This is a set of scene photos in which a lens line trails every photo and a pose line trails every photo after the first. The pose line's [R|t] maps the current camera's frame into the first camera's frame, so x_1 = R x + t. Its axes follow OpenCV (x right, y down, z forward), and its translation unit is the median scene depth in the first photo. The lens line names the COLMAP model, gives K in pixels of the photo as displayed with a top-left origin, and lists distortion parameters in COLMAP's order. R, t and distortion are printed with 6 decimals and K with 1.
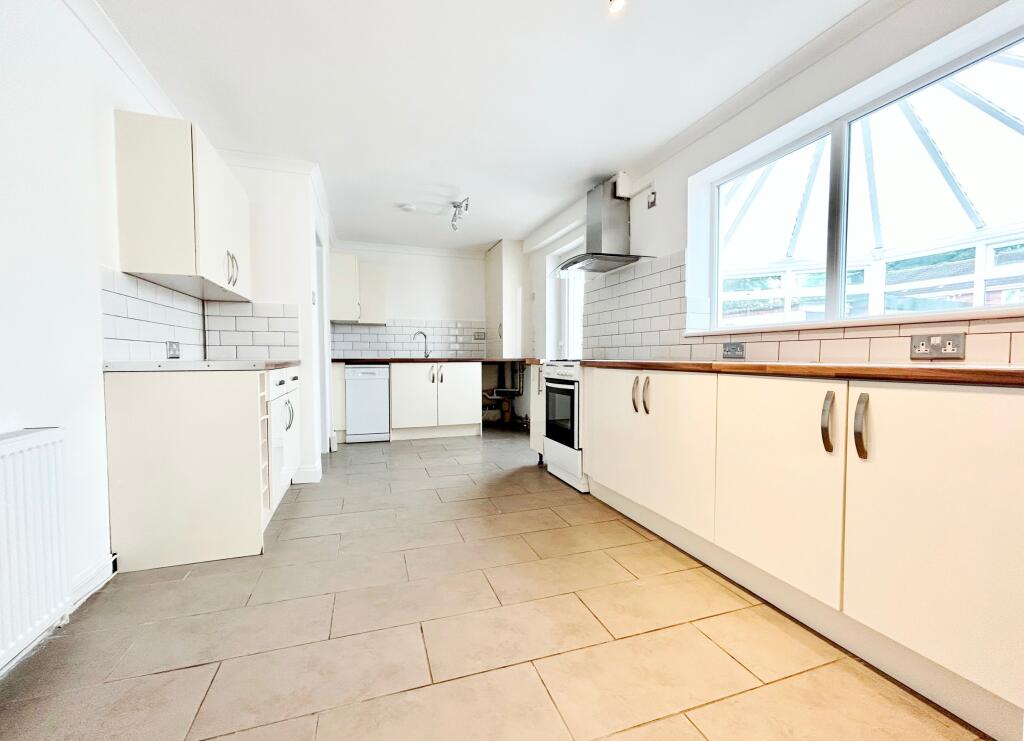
lens RADIAL K [[428.0, 0, 510.7], [0, 428.0, 372.0], [0, 0, 1]] dist [0.000901, -0.000124]
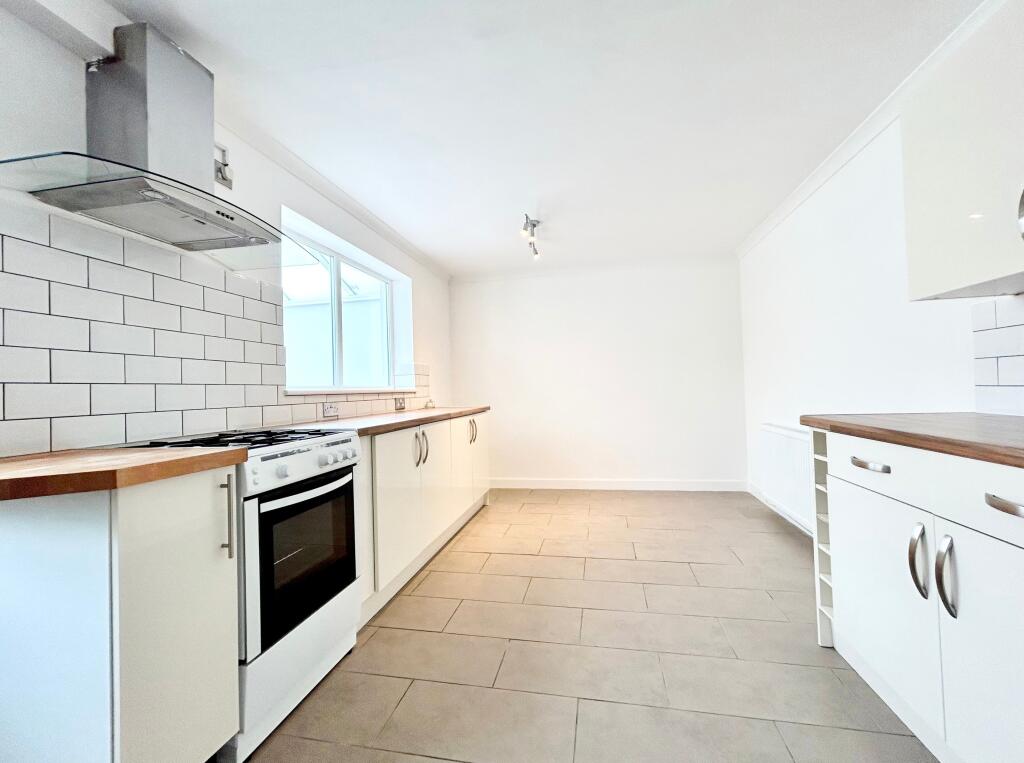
lens RADIAL K [[423.3, 0, 513.4], [0, 423.3, 383.4], [0, 0, 1]] dist [-0.000591, 0.000485]
pose [[-0.862479, 0.033703, 0.504969, -0.348211], [0.048343, 0.998704, 0.015912, -0.091736], [-0.503778, 0.038135, -0.862991, 1.397762]]
